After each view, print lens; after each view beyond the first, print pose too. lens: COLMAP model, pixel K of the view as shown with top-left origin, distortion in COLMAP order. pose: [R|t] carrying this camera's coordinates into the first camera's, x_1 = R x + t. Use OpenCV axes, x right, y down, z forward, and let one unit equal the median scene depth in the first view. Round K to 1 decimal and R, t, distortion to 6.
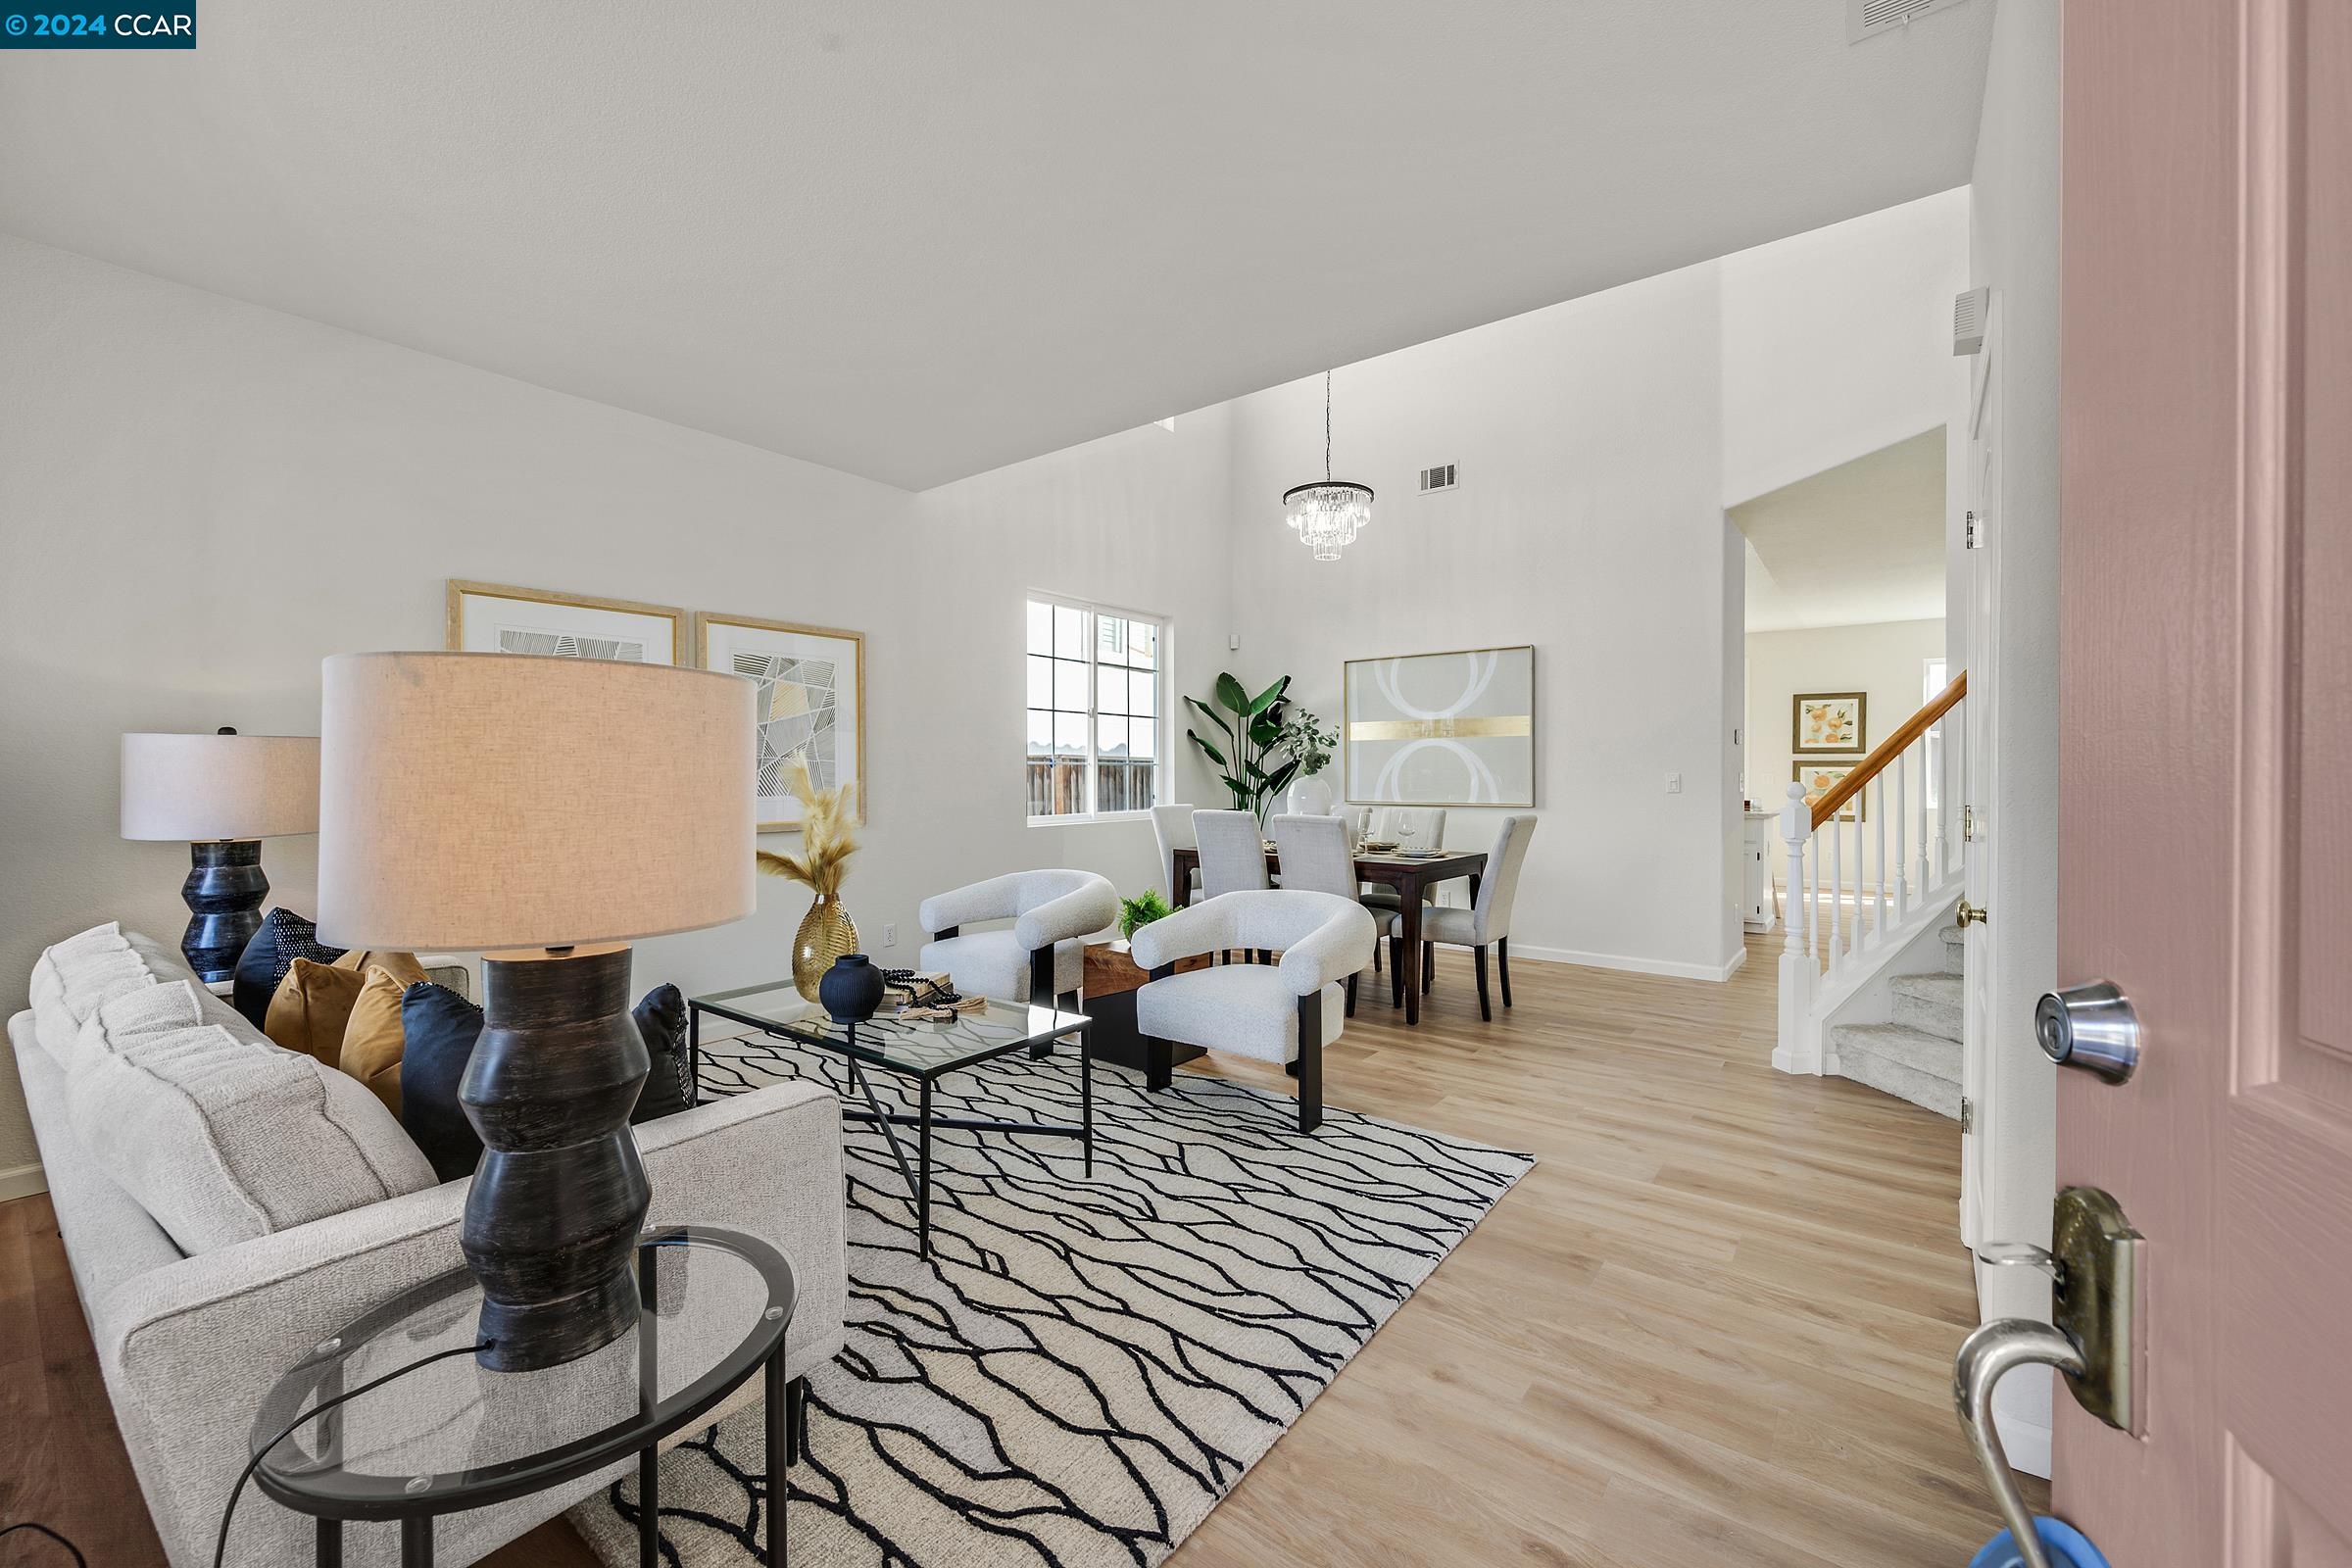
lens RADIAL K [[939.1, 0, 1181.3], [0, 939.1, 778.2], [0, 0, 1]] dist [-0.004399, 0.000186]
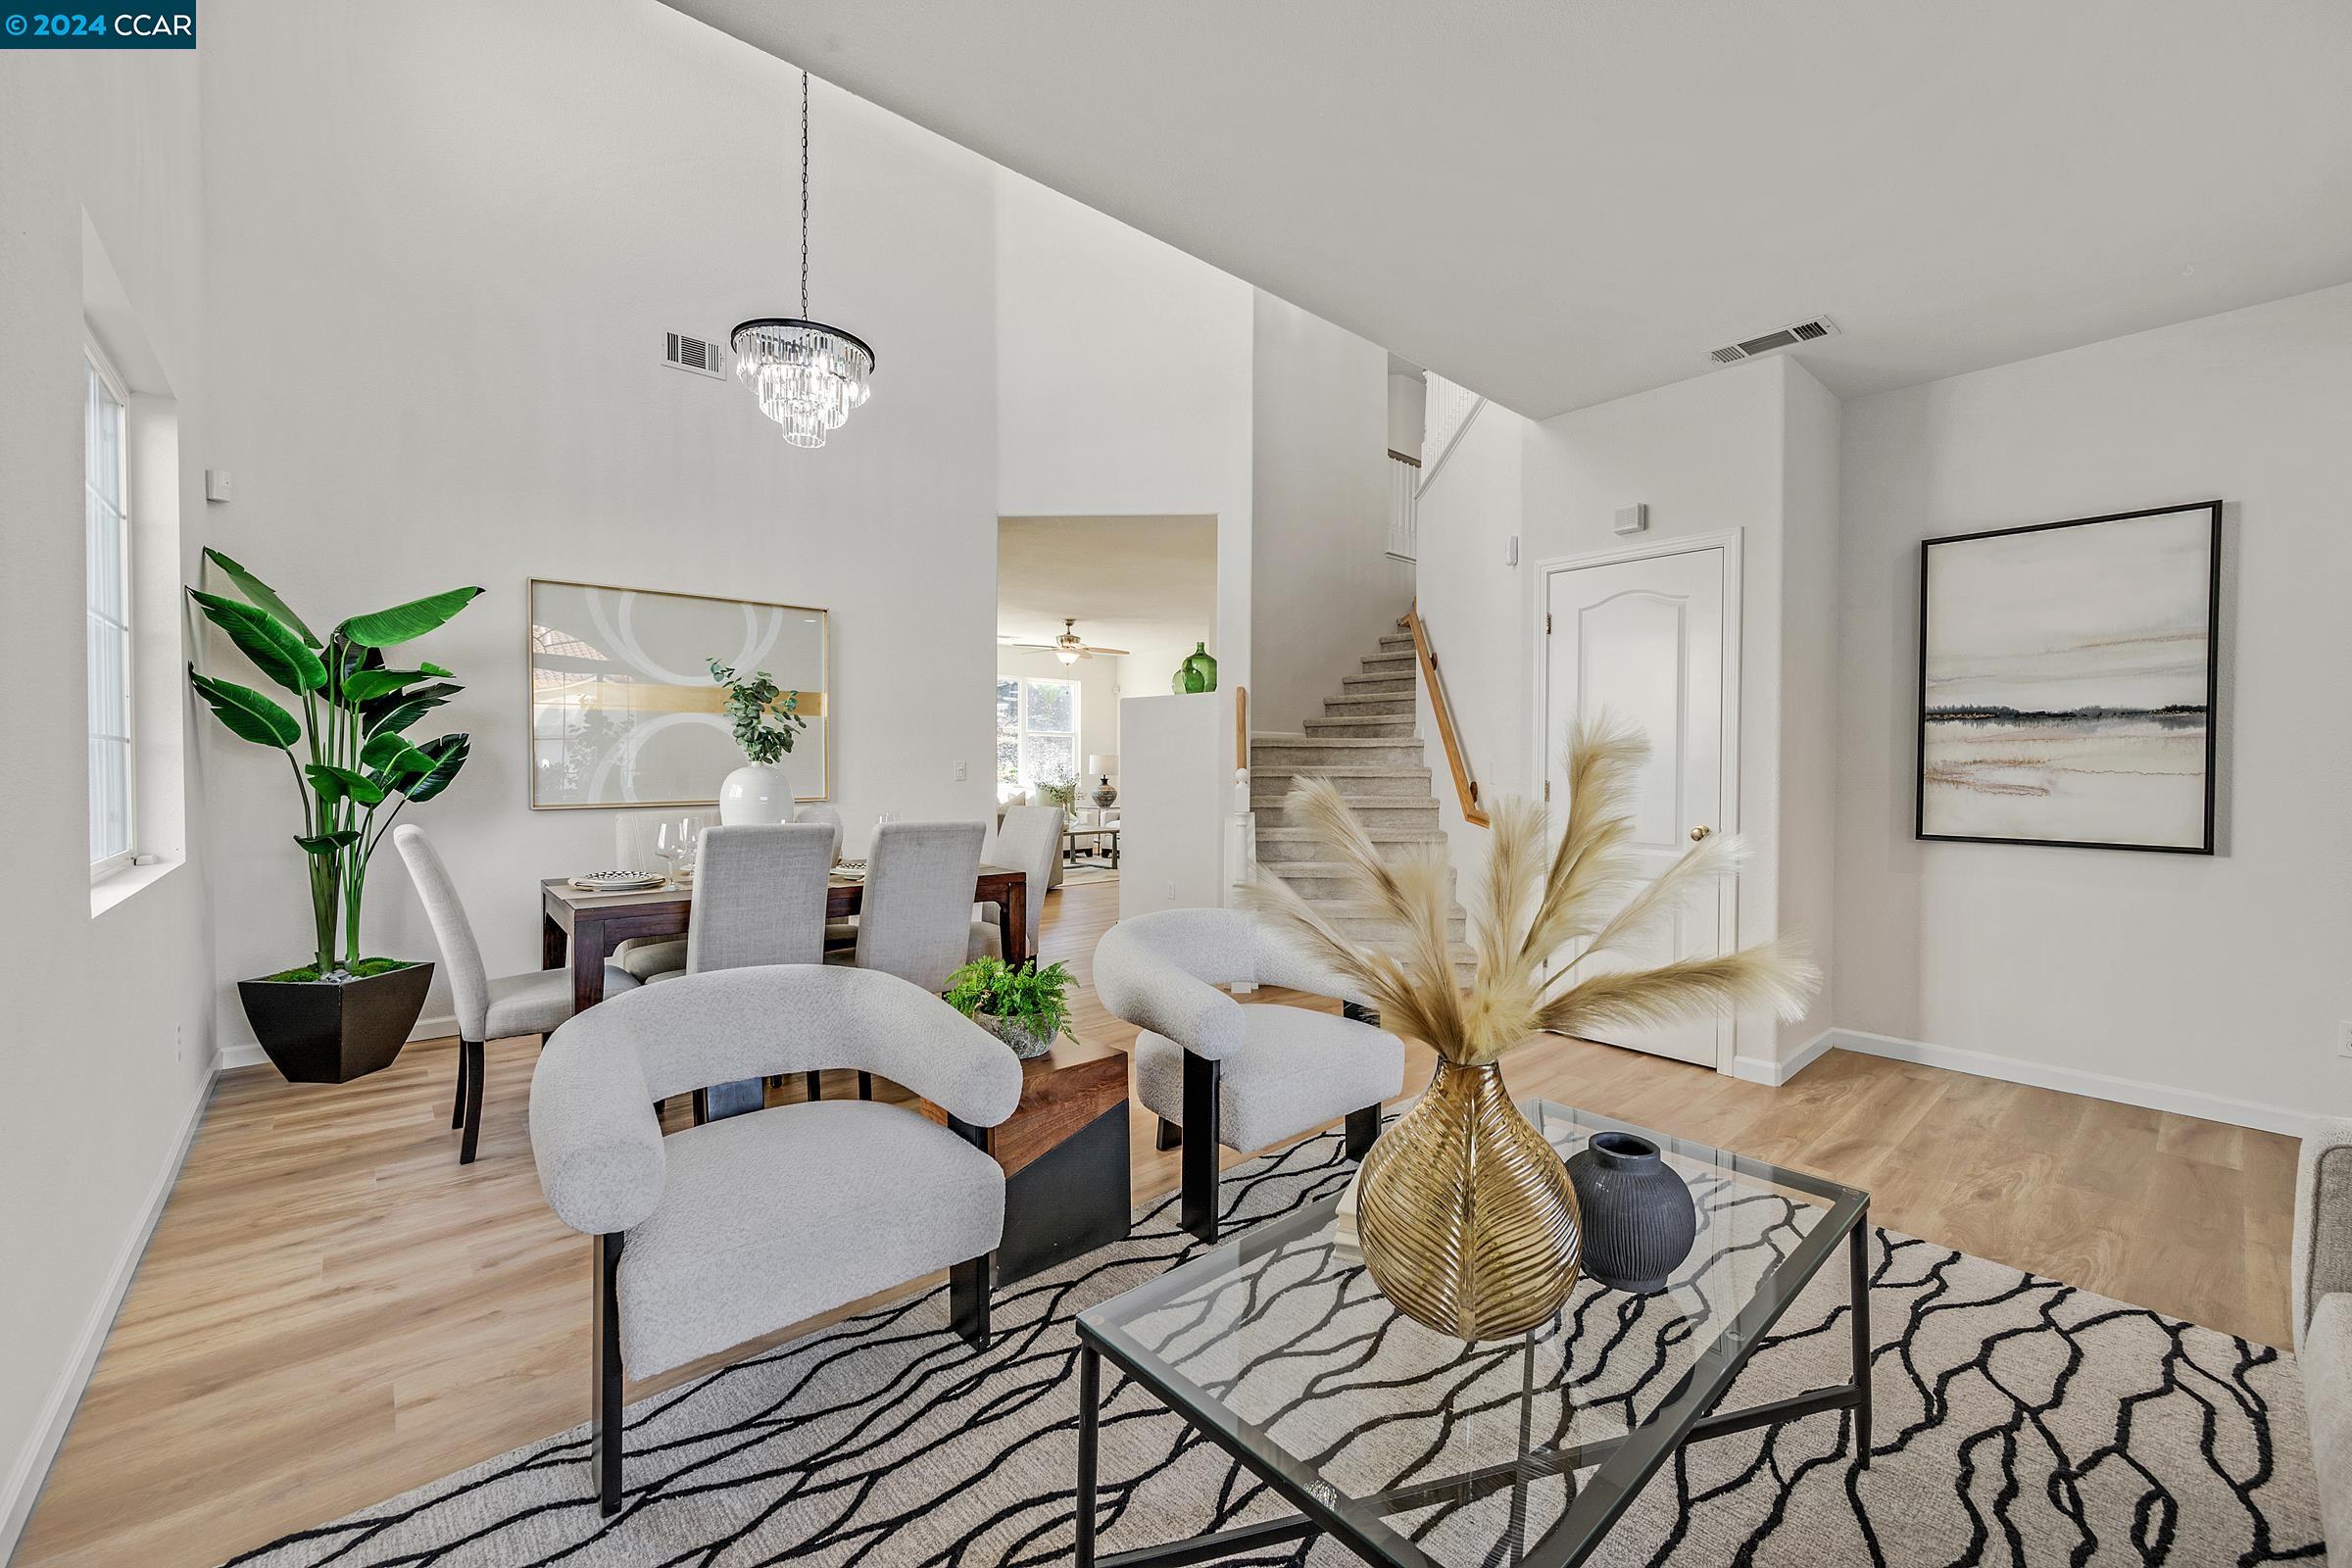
lens RADIAL K [[939.1, 0, 1189.4], [0, 939.1, 781.1], [0, 0, 1]] dist [-0.004399, 0.000186]
pose [[0.183162, -0.015360, 0.982963, -1.224830], [0.003012, 0.999882, 0.015063, 0.000658], [-0.983078, 0.000202, 0.183187, 1.617466]]
